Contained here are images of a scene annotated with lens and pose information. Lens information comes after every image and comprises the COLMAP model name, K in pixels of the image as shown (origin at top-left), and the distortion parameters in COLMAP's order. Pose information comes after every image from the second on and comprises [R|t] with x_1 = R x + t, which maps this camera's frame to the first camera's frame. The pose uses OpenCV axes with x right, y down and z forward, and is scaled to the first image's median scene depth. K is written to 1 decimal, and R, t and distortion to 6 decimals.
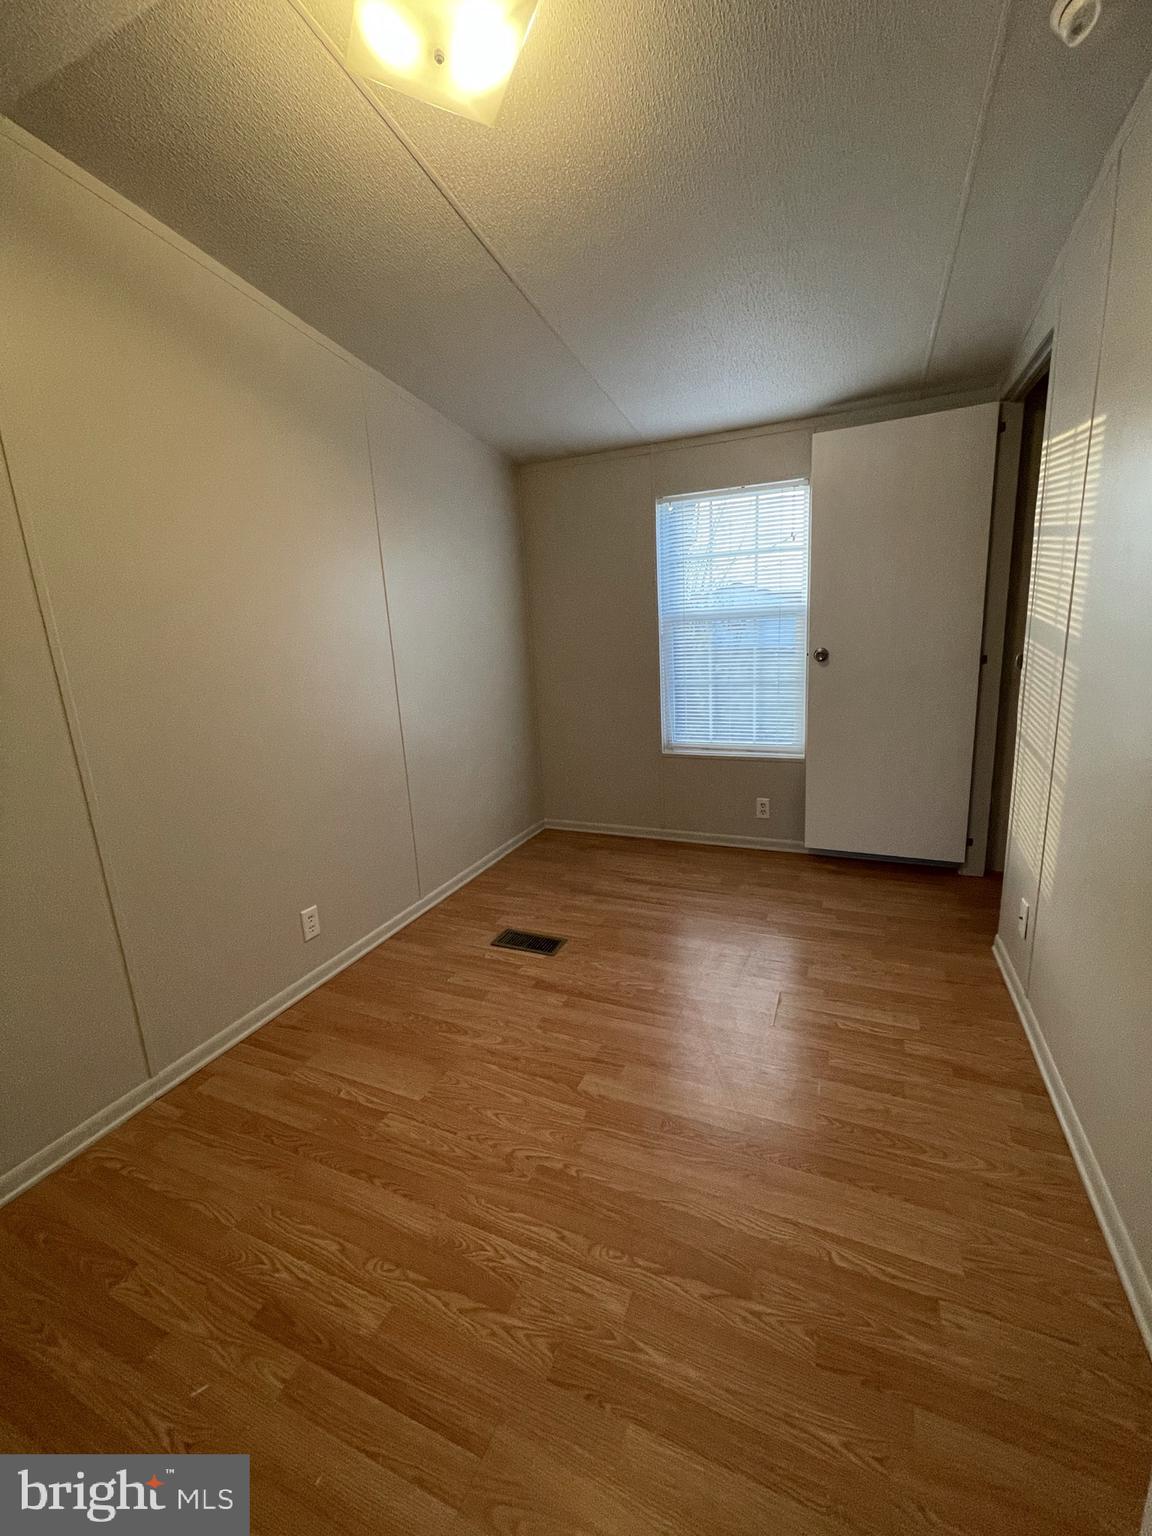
lens RADIAL K [[617.9, 0, 577.7], [0, 617.9, 758.9], [0, 0, 1]] dist [-0.008704, 0.003439]
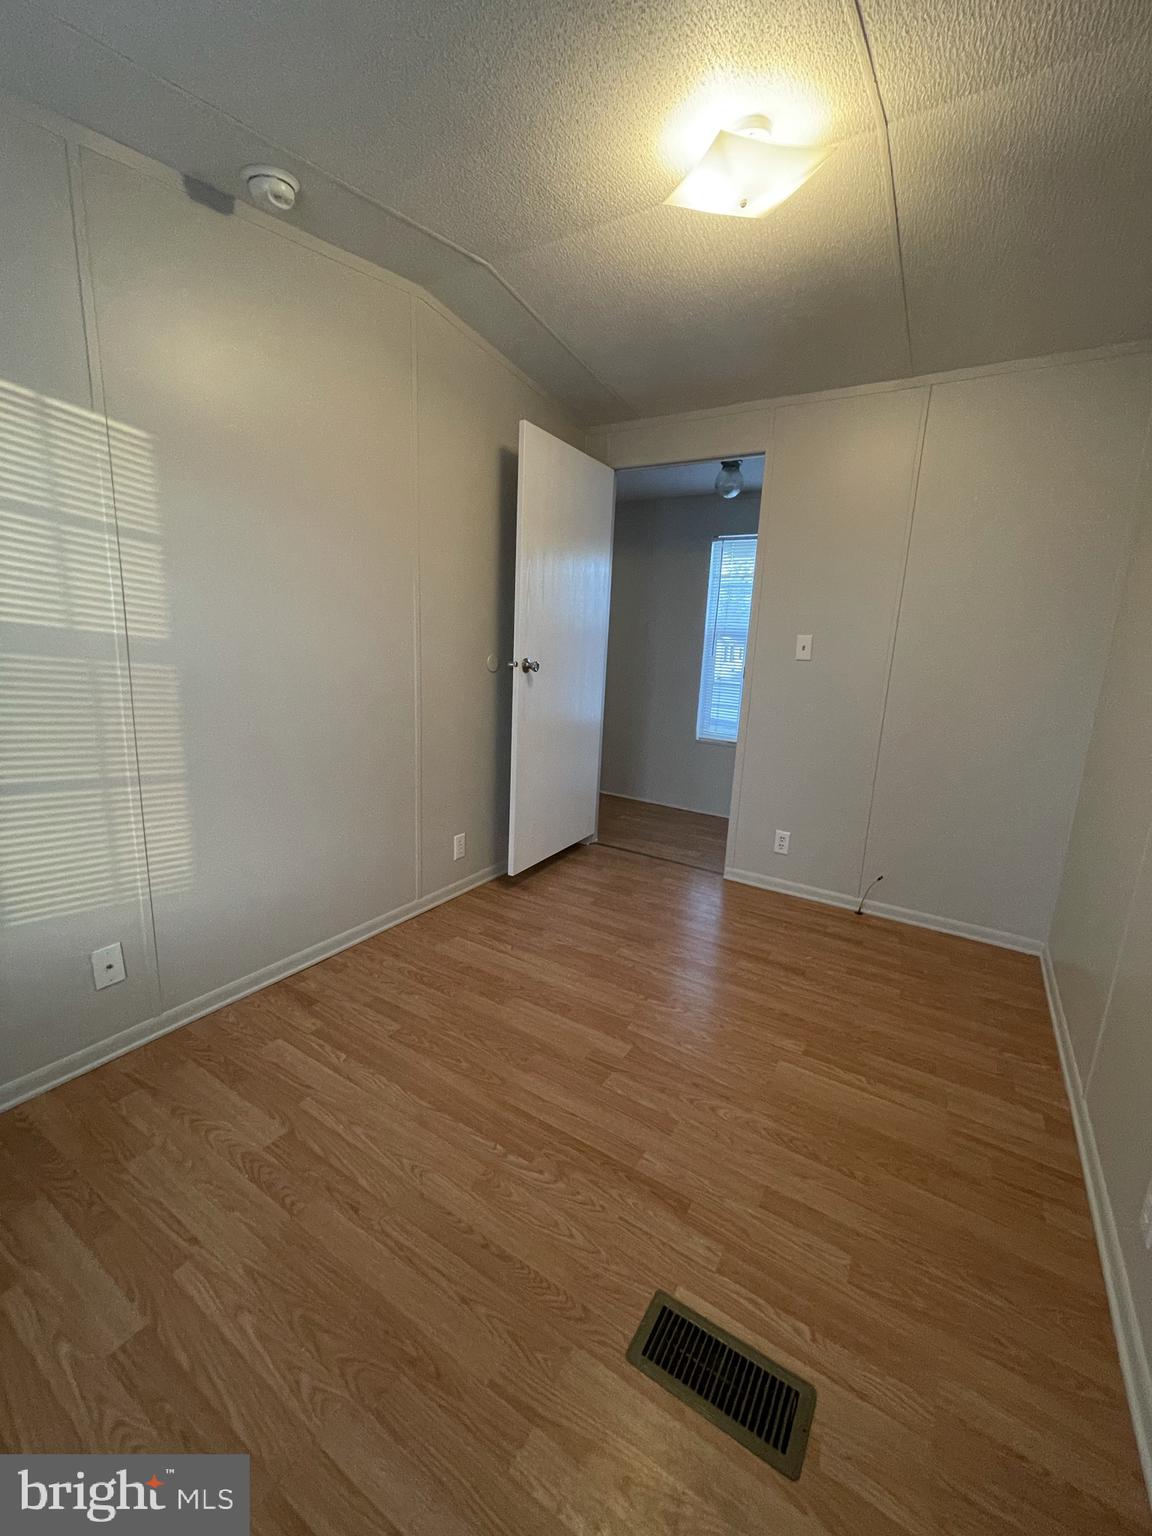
lens RADIAL K [[617.9, 0, 577.7], [0, 617.9, 758.9], [0, 0, 1]] dist [-0.008704, 0.003439]
pose [[-0.989282, -0.020017, 0.144641, -0.046245], [0.039457, 0.917063, 0.396785, -0.324546], [-0.140587, 0.398239, -0.906444, 1.566546]]
